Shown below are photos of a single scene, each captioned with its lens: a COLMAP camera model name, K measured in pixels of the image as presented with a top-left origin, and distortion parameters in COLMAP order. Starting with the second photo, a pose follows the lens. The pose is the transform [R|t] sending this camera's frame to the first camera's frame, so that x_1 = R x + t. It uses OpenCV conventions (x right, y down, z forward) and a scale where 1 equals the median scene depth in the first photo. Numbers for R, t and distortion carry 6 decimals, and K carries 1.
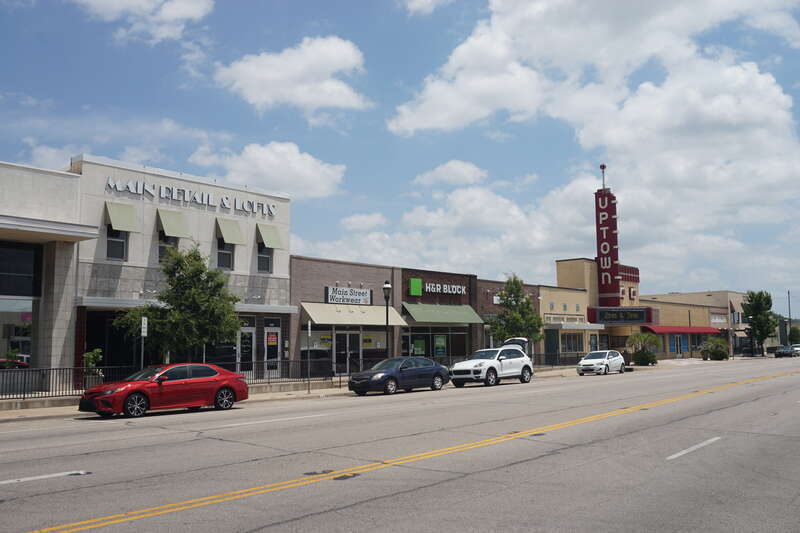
lens RADIAL K [[710.1, 0, 400.0], [0, 710.1, 266.5], [0, 0, 1]] dist [-0.038549, 0.004077]
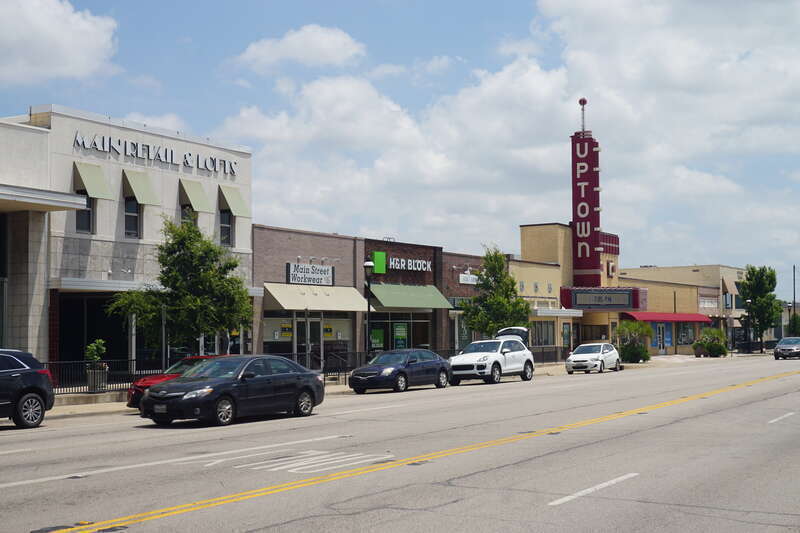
lens RADIAL K [[1174.6, 0, 400.0], [0, 1174.6, 266.5], [0, 0, 1]] dist [-0.015994, -0.056426]
pose [[0.980659, 0.012079, 0.195353, -0.228239], [-0.021664, 0.998660, 0.047001, -0.031224], [-0.194524, -0.050324, 0.979606, -0.308917]]
